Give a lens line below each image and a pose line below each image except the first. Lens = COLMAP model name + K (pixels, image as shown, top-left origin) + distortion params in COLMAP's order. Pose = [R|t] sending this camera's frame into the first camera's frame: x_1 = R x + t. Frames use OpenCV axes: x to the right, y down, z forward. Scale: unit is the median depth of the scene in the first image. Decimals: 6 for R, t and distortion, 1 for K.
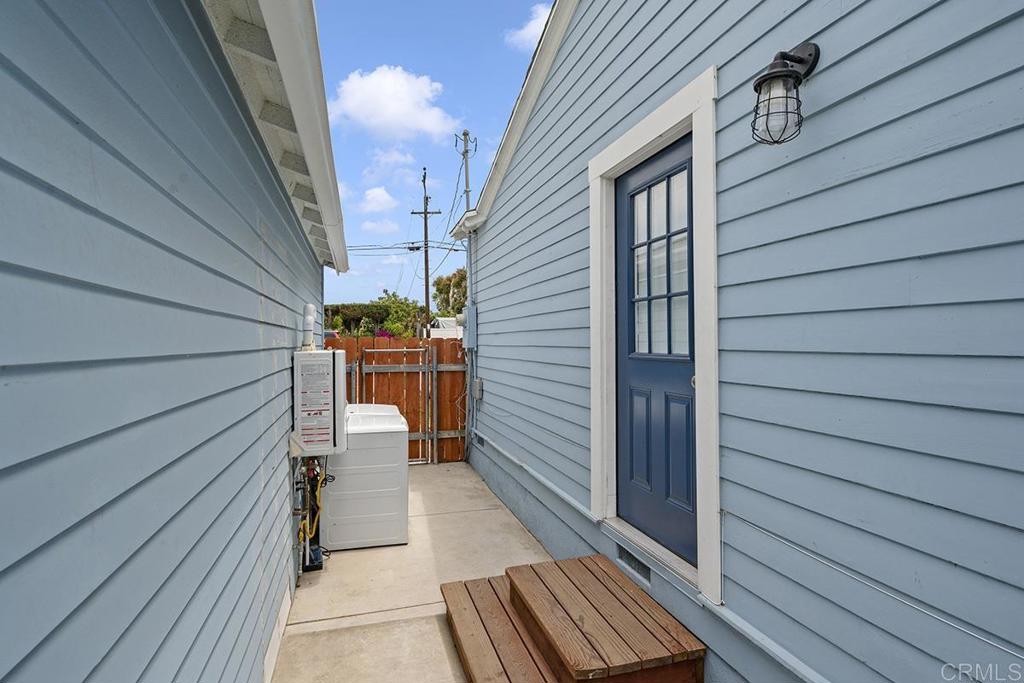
lens RADIAL K [[517.6, 0, 512.0], [0, 517.6, 341.5], [0, 0, 1]] dist [0.000170, -0.000016]
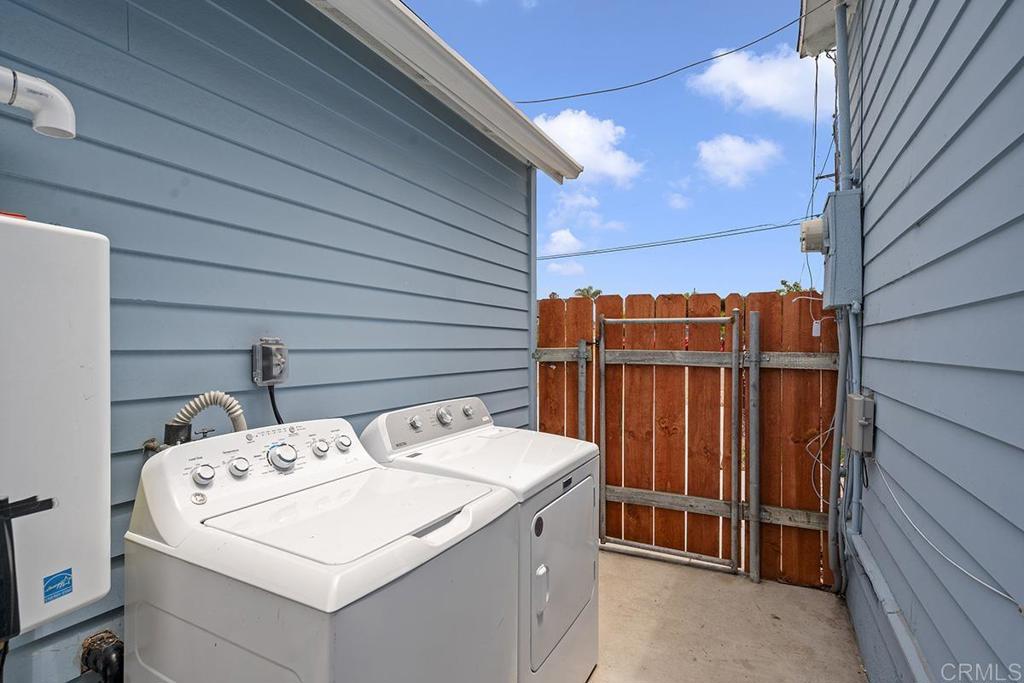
lens RADIAL K [[496.2, 0, 512.0], [0, 496.2, 341.5], [0, 0, 1]] dist [0.000046, -0.000130]
pose [[0.721045, 0.007775, -0.692844, -0.006003], [-0.012568, 0.999919, -0.001859, 0.038543], [0.692774, 0.010048, 0.721085, 0.554177]]
